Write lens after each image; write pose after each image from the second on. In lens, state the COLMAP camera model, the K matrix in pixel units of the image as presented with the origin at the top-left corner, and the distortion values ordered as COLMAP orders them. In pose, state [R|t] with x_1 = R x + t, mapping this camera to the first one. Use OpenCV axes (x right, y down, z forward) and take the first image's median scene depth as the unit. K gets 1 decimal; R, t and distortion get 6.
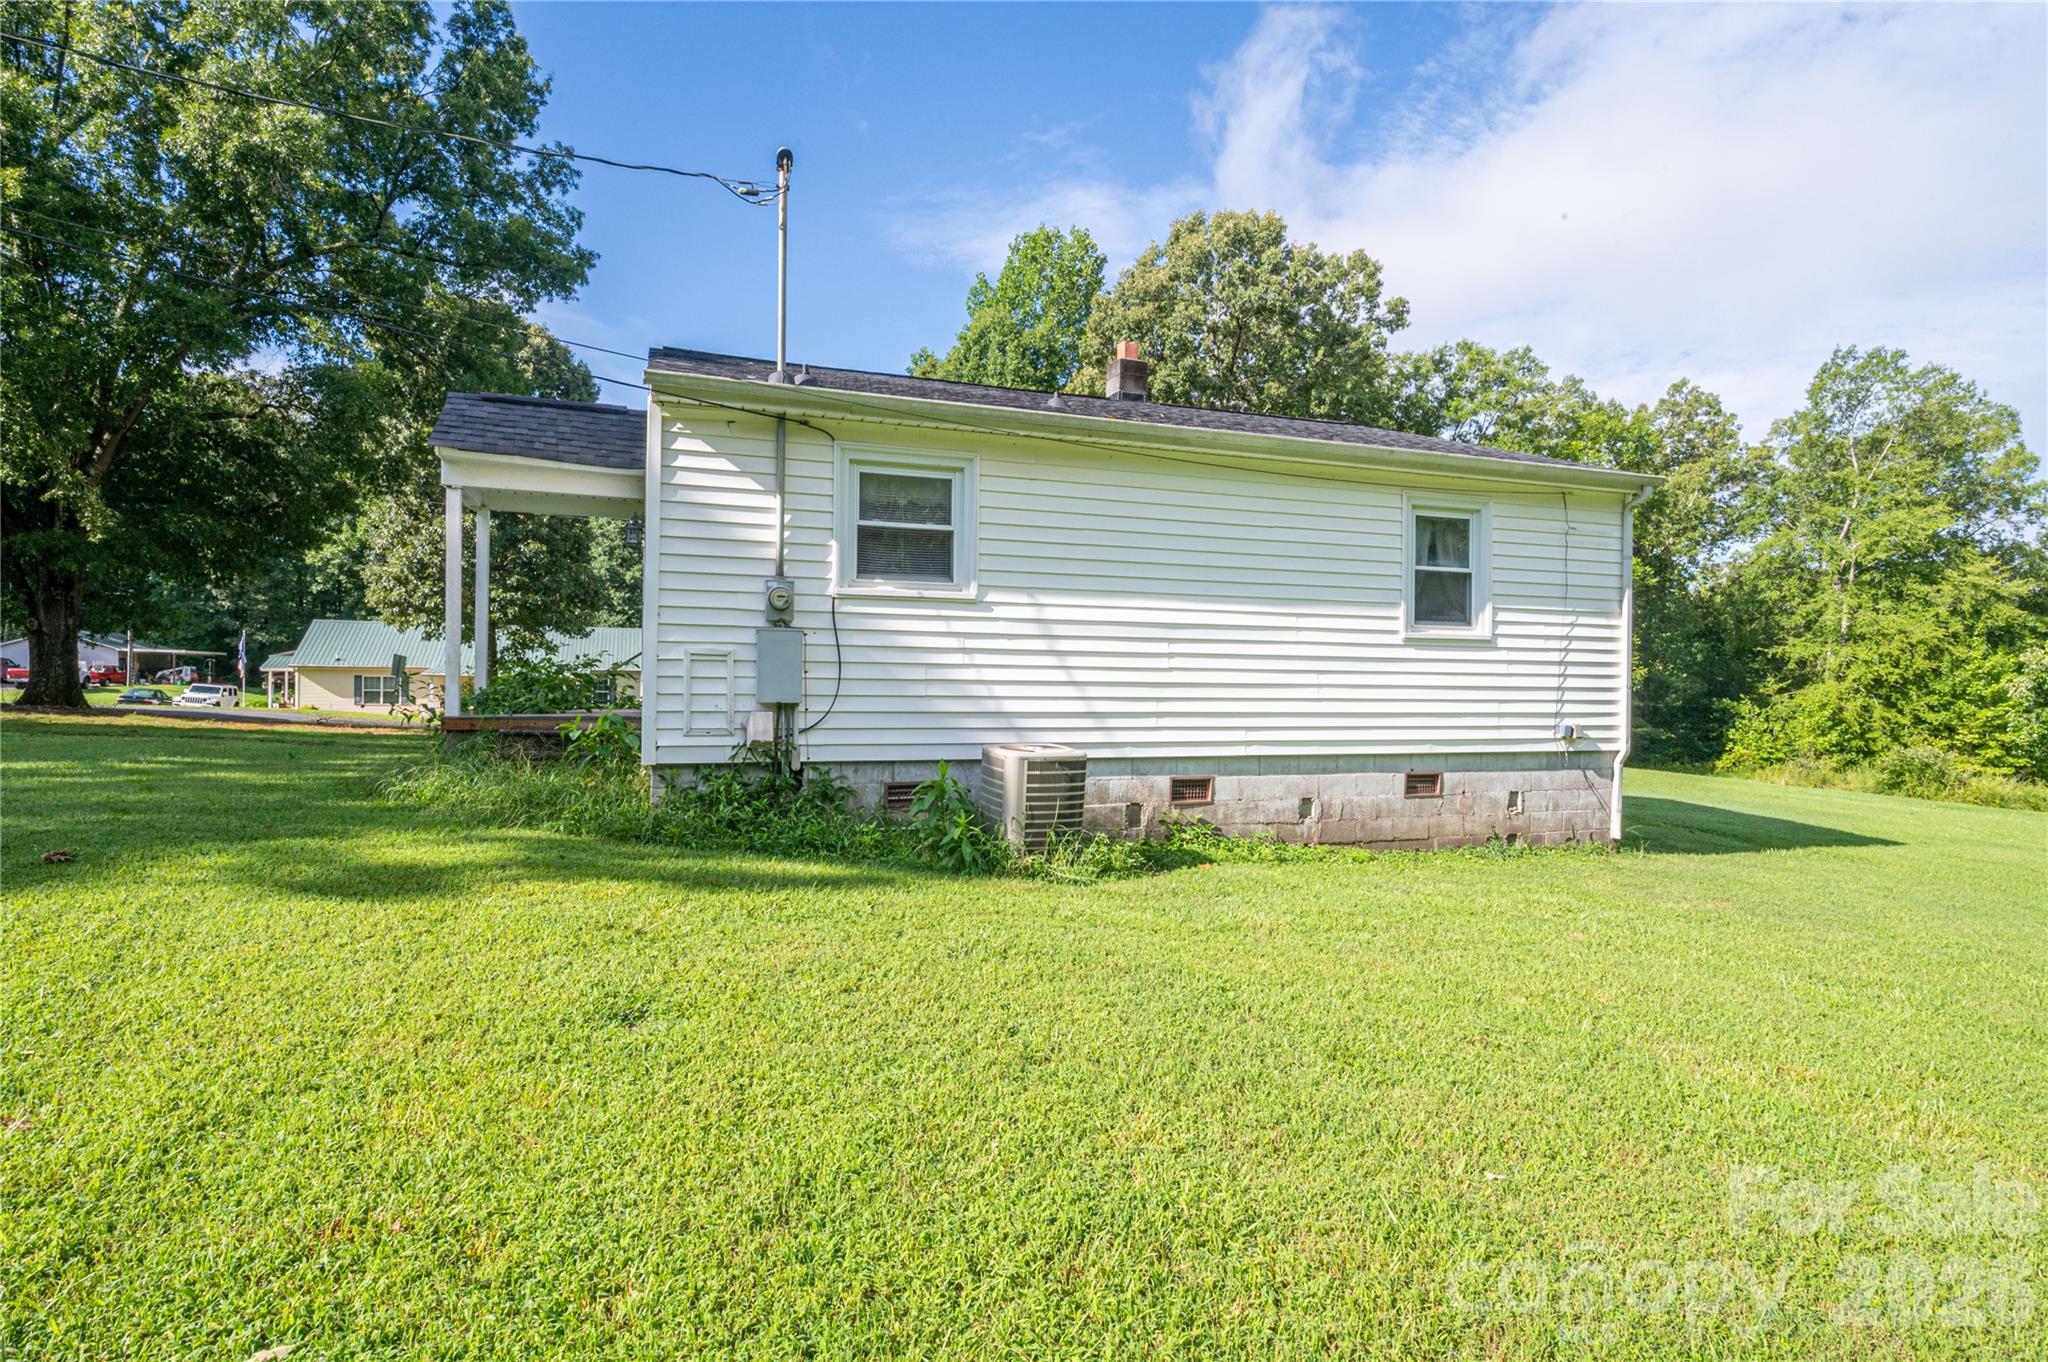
lens RADIAL K [[1022.8, 0, 1014.2], [0, 1022.8, 673.9], [0, 0, 1]] dist [-0.003288, 0.000071]
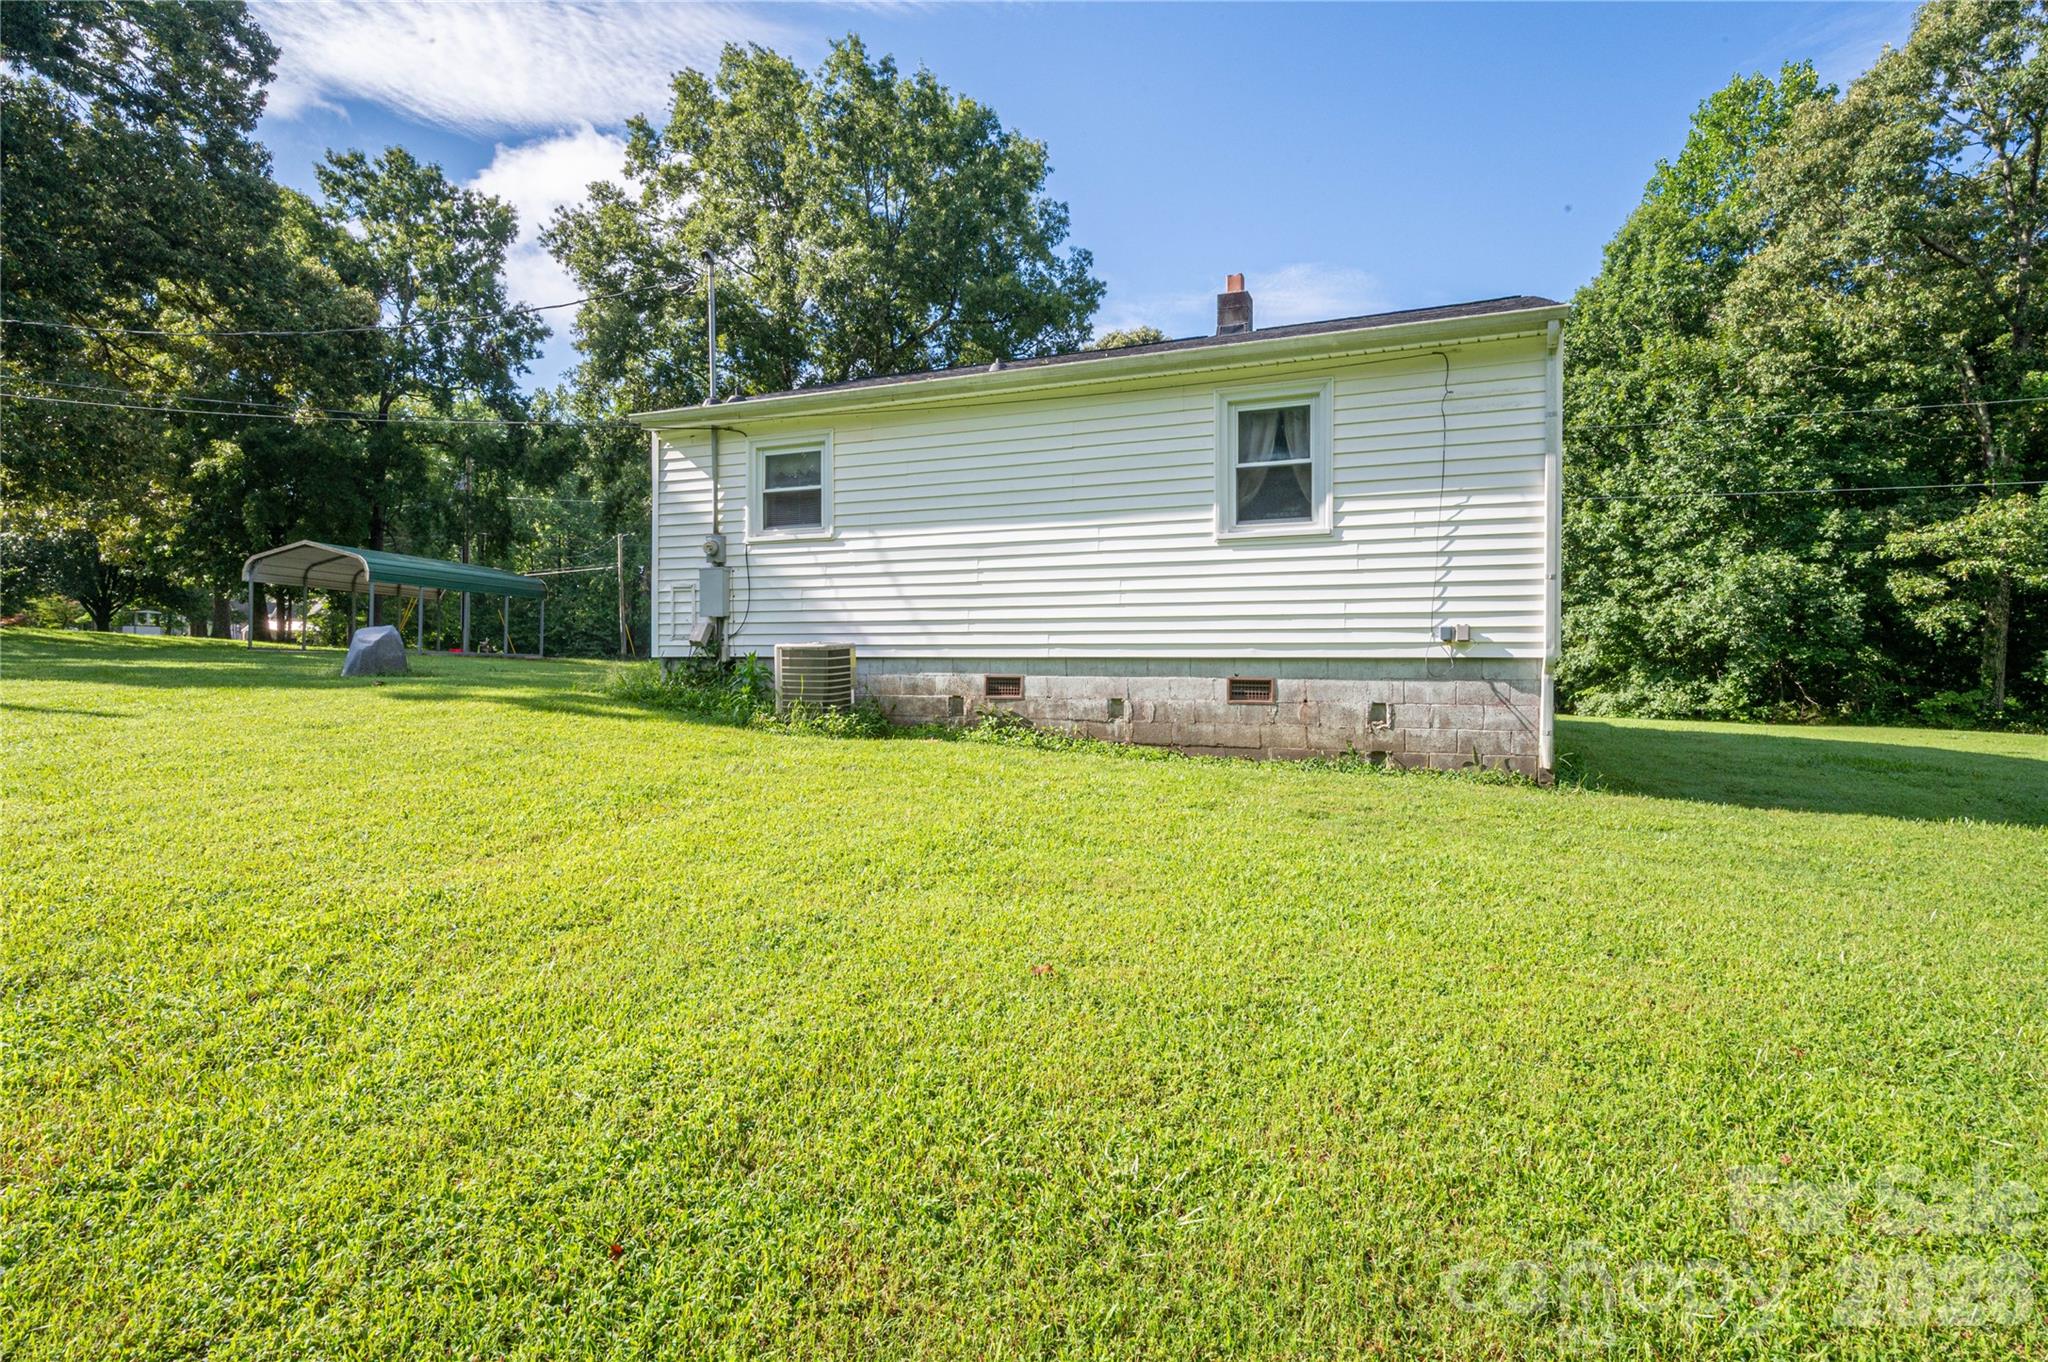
lens RADIAL K [[1022.8, 0, 1014.2], [0, 1022.8, 673.9], [0, 0, 1]] dist [-0.003288, 0.000071]
pose [[0.741494, -0.001320, -0.670958, 0.887098], [0.011007, 0.999887, 0.010198, 0.080914], [0.670869, -0.014947, 0.741425, 0.138863]]
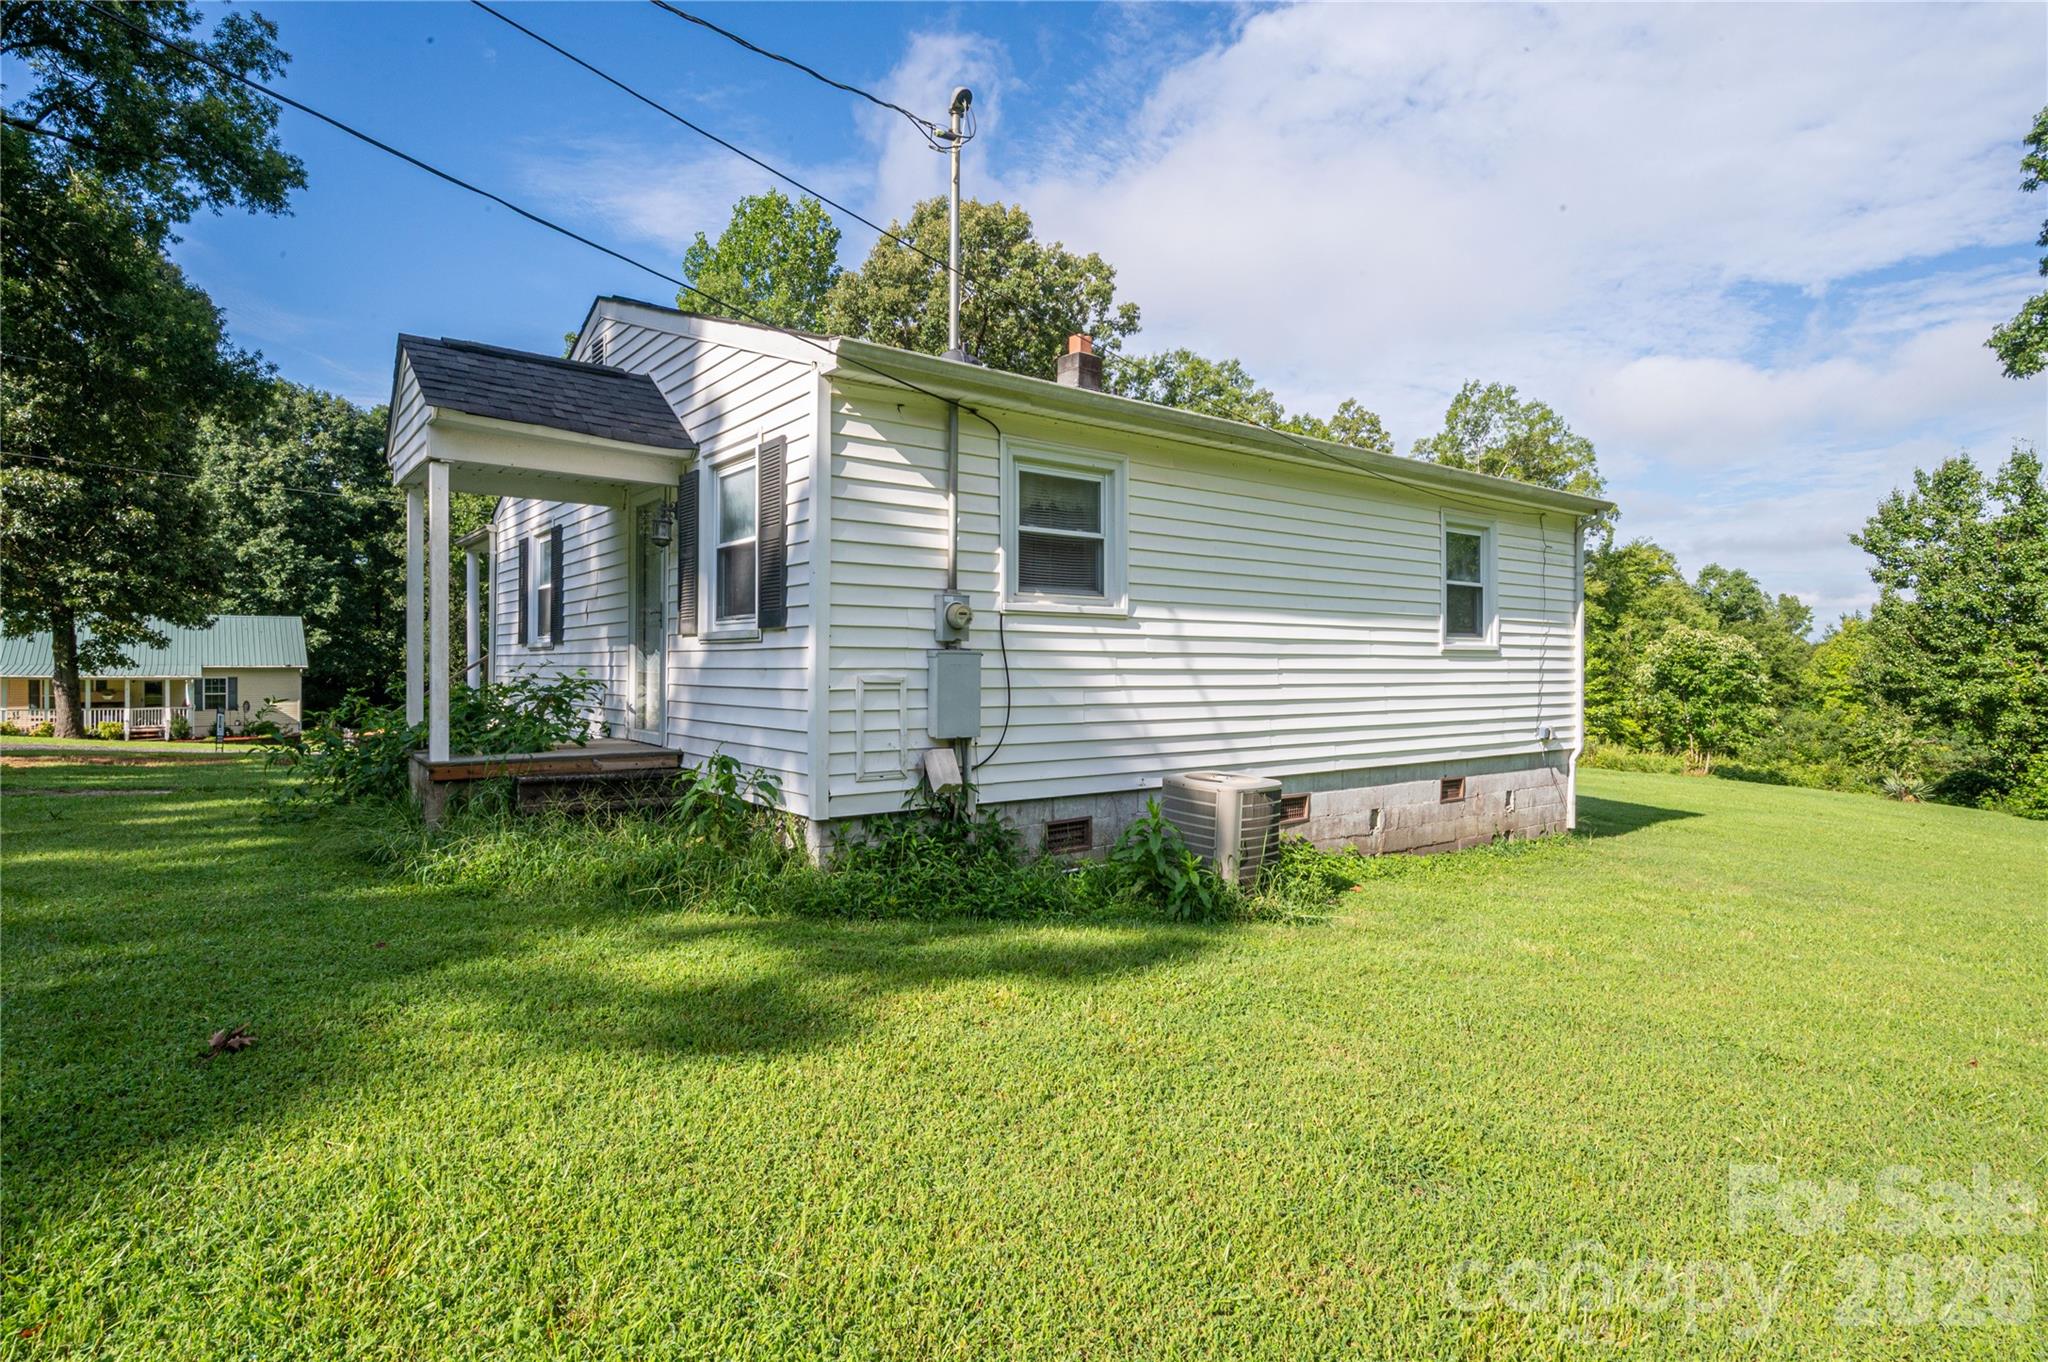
lens RADIAL K [[1039.9, 0, 1000.4], [0, 1039.9, 667.1], [0, 0, 1]] dist [-0.002194, 0.000183]
pose [[0.953290, -0.010949, 0.301858, -0.363258], [0.009043, 0.999929, 0.007712, -0.029540], [-0.301921, -0.004622, 0.953322, 0.126916]]
